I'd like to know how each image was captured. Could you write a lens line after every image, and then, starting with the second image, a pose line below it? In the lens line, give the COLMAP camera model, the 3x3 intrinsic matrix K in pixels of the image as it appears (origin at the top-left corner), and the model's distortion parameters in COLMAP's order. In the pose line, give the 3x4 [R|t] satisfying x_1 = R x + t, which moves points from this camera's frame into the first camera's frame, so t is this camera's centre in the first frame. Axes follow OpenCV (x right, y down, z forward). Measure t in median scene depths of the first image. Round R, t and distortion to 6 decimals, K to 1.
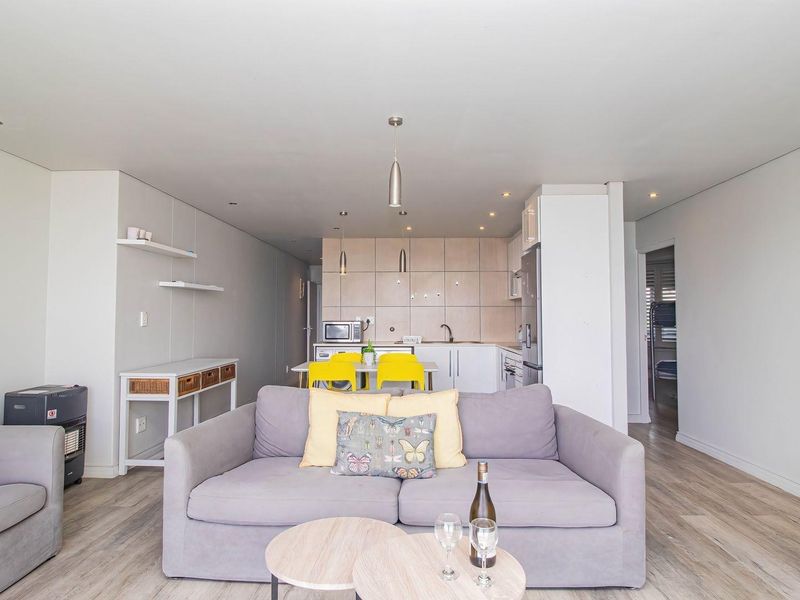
lens RADIAL K [[489.5, 0, 404.9], [0, 489.5, 304.2], [0, 0, 1]] dist [0.003427, -0.014188]
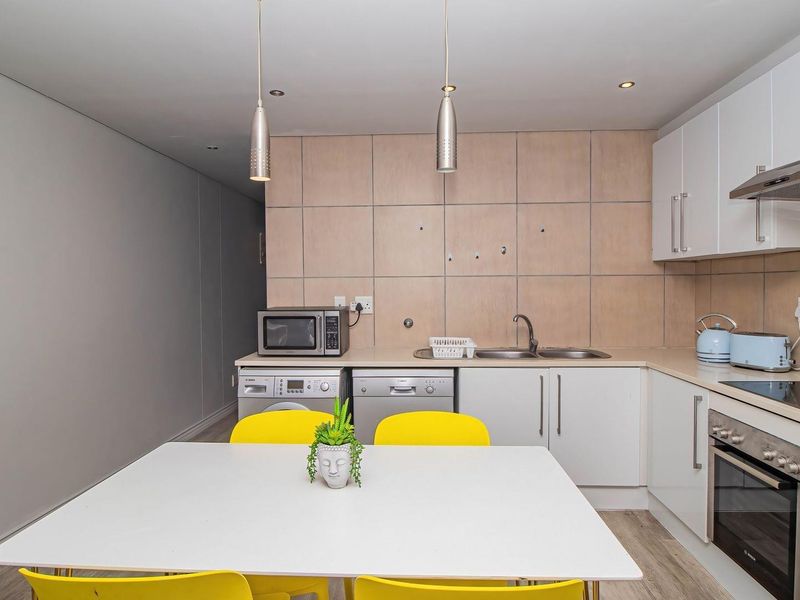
lens RADIAL K [[489.5, 0, 402.4], [0, 489.5, 300.4], [0, 0, 1]] dist [0.003427, -0.014188]
pose [[0.999675, -0.001935, -0.025435, -0.035476], [0.003323, 0.998499, 0.054665, 0.002440], [0.025291, -0.054731, 0.998181, 0.934871]]
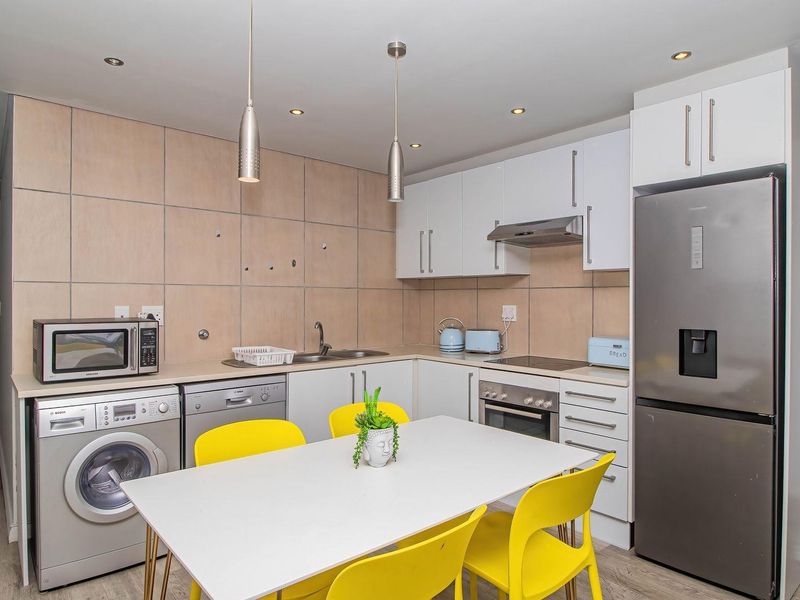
lens RADIAL K [[489.5, 0, 406.4], [0, 489.5, 303.7], [0, 0, 1]] dist [0.003427, -0.014188]
pose [[0.744747, -0.000534, 0.667347, -0.355110], [-0.023262, 0.999371, 0.026760, 0.009347], [-0.666942, -0.035453, 0.744266, 0.966982]]
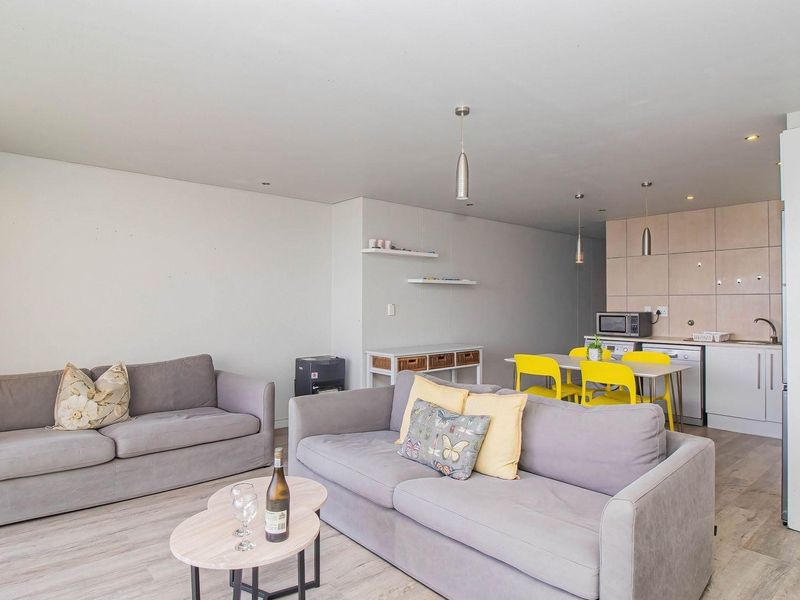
lens RADIAL K [[489.5, 0, 403.6], [0, 489.5, 297.0], [0, 0, 1]] dist [0.003427, -0.014188]
pose [[0.680746, -0.010093, -0.732450, 0.448587], [0.018697, 0.999819, 0.003600, -0.006553], [0.732281, -0.016145, 0.680811, 0.177055]]
